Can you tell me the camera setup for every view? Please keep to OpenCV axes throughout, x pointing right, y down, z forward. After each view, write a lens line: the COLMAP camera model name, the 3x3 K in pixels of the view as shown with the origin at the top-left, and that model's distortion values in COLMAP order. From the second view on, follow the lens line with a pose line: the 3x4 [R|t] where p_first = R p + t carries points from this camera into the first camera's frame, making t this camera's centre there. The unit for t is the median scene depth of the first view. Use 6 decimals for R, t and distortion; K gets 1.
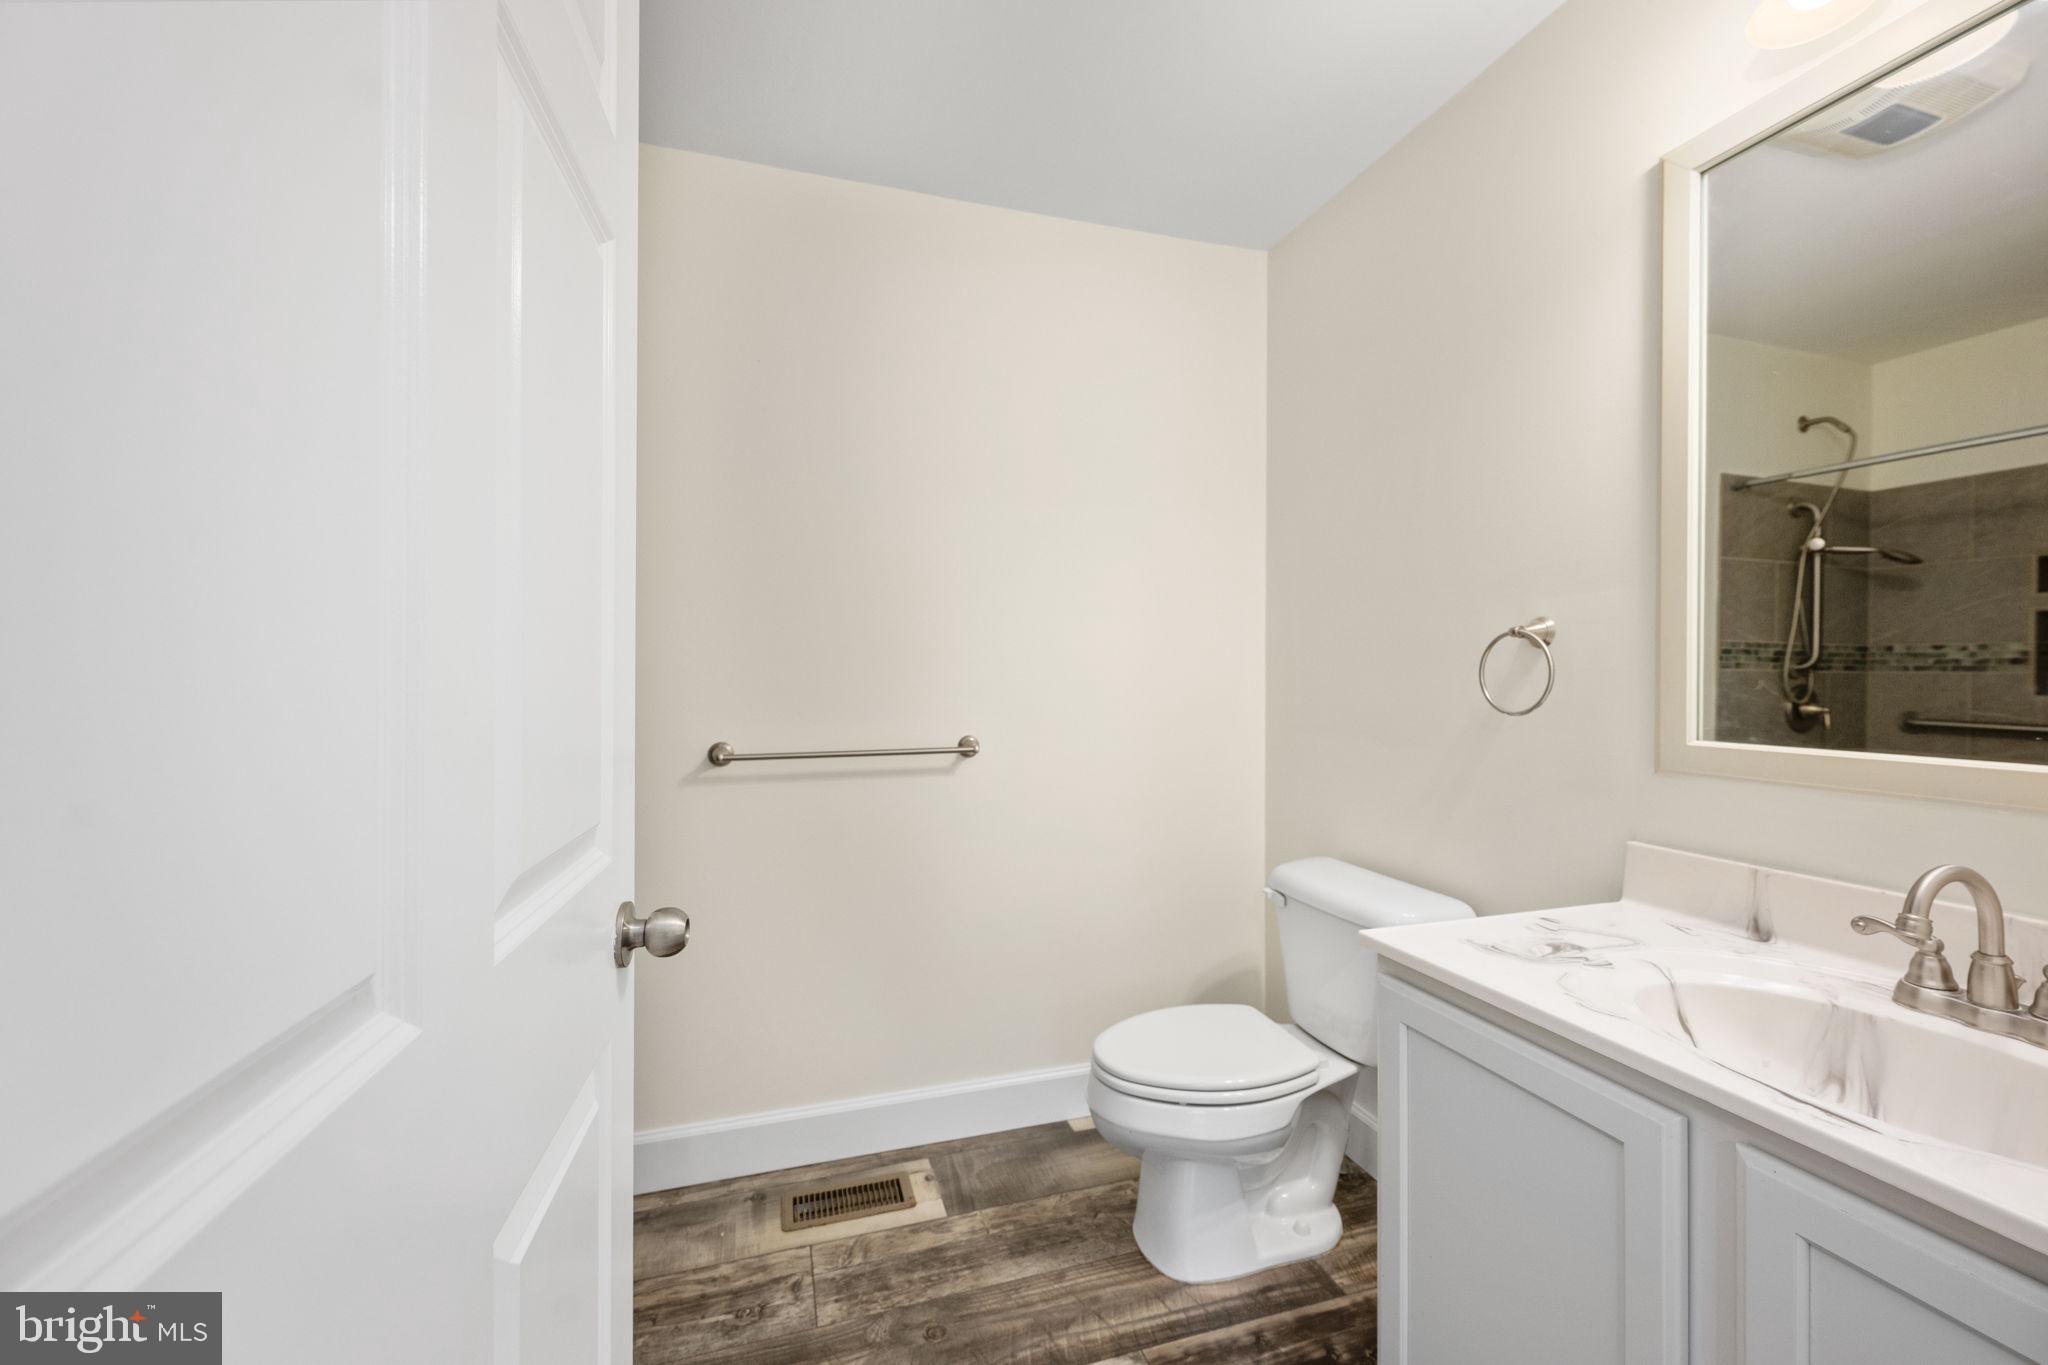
lens RADIAL K [[814.5, 0, 988.8], [0, 814.5, 682.1], [0, 0, 1]] dist [0.000478, -0.000444]
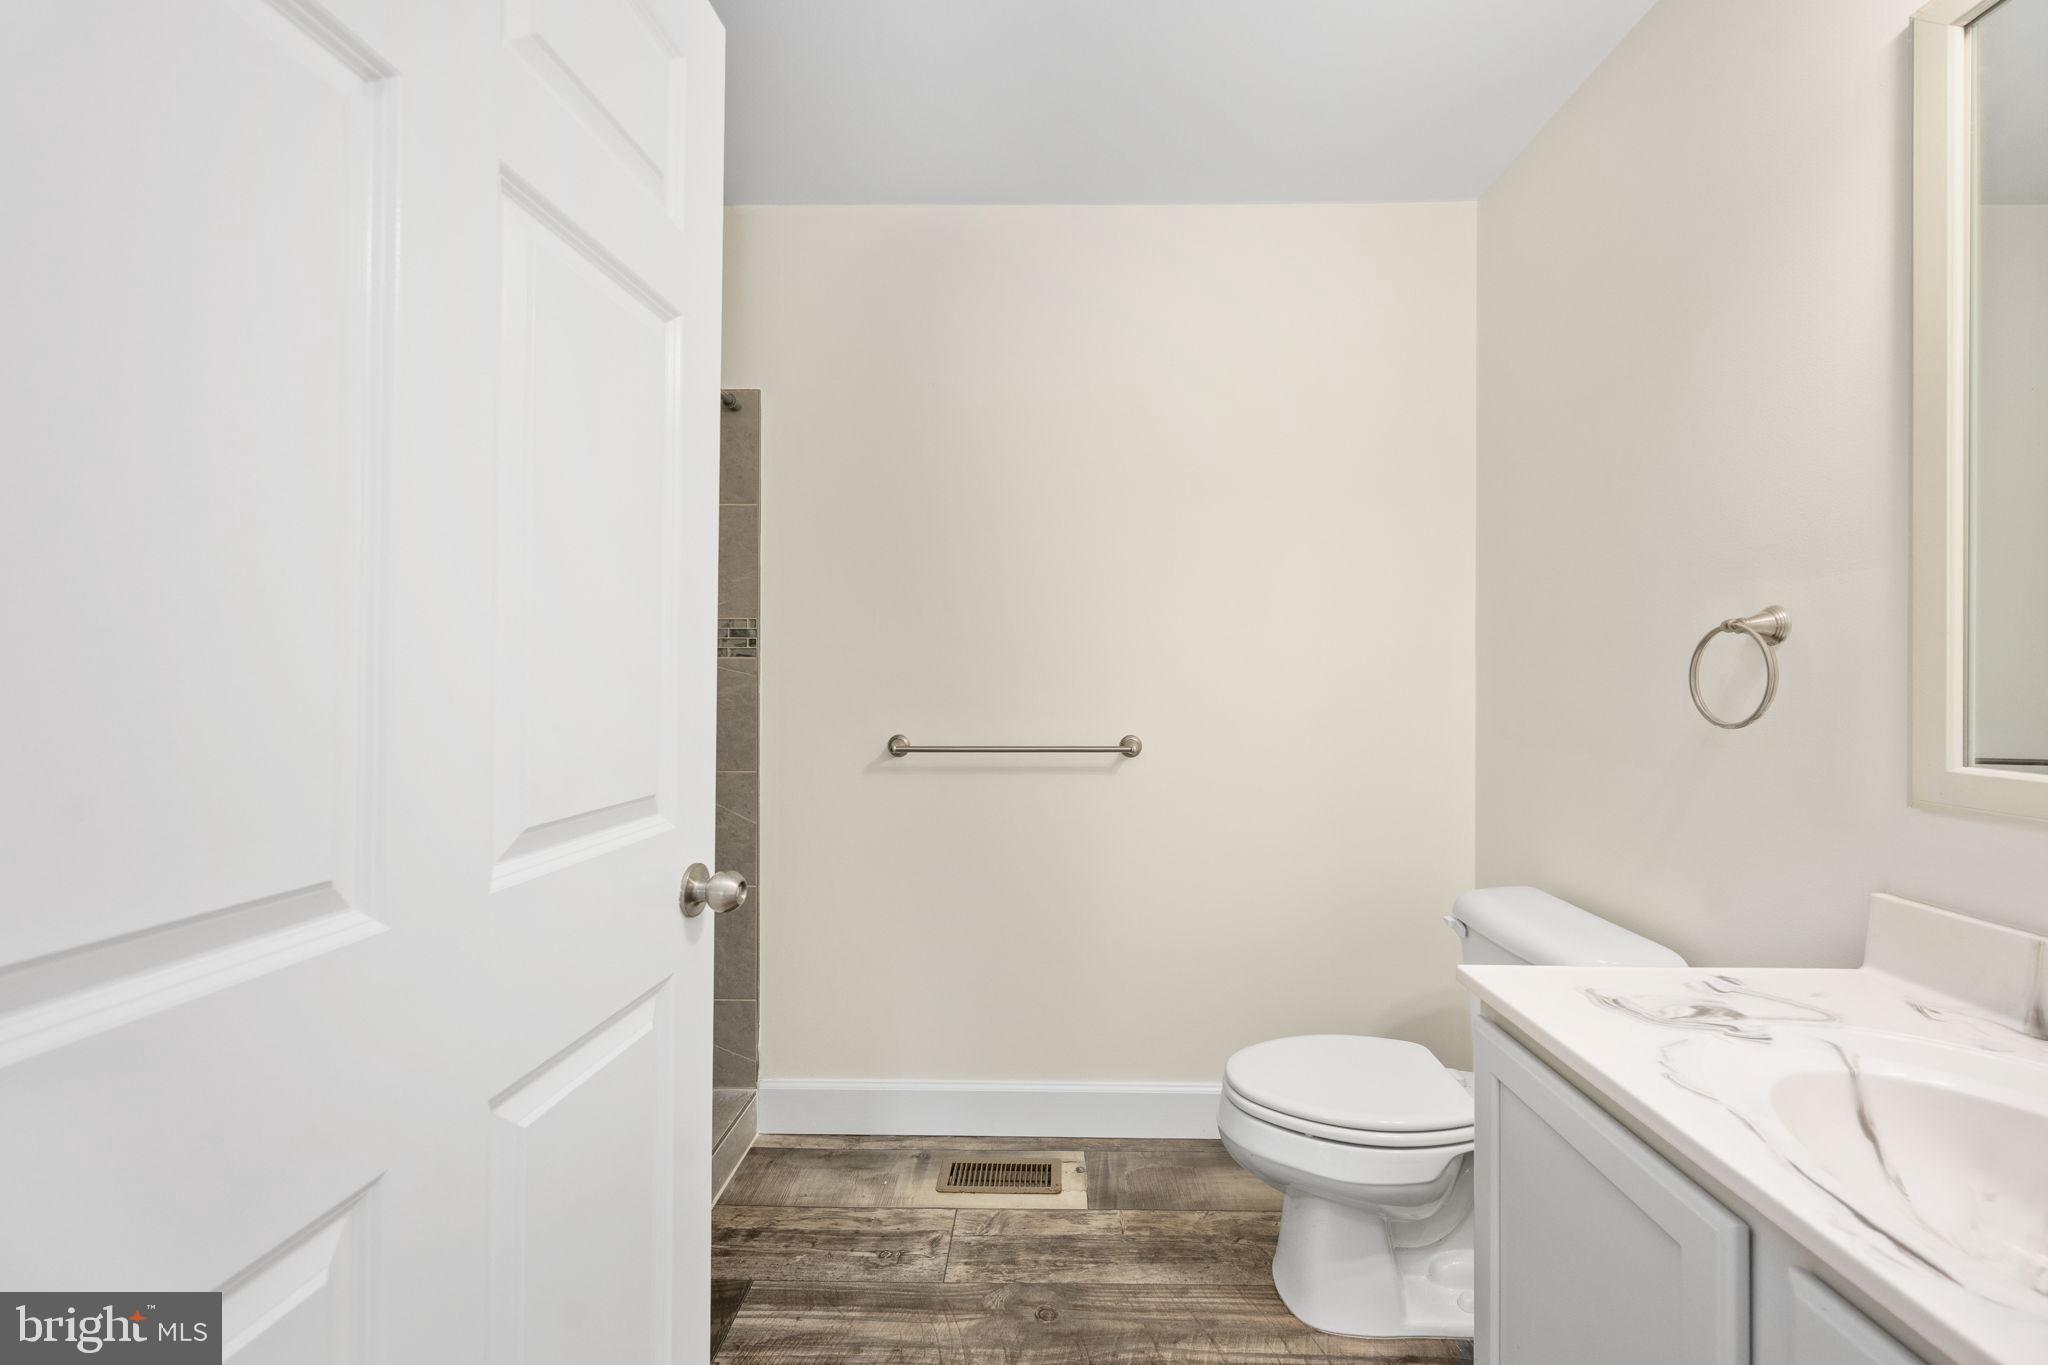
lens RADIAL K [[814.5, 0, 1009.7], [0, 814.5, 672.8], [0, 0, 1]] dist [0.000478, -0.000444]
pose [[0.950628, 0.004095, -0.310306, 0.201233], [-0.007389, 0.999928, -0.009440, -0.001830], [0.310245, 0.011267, 0.950590, -0.001998]]
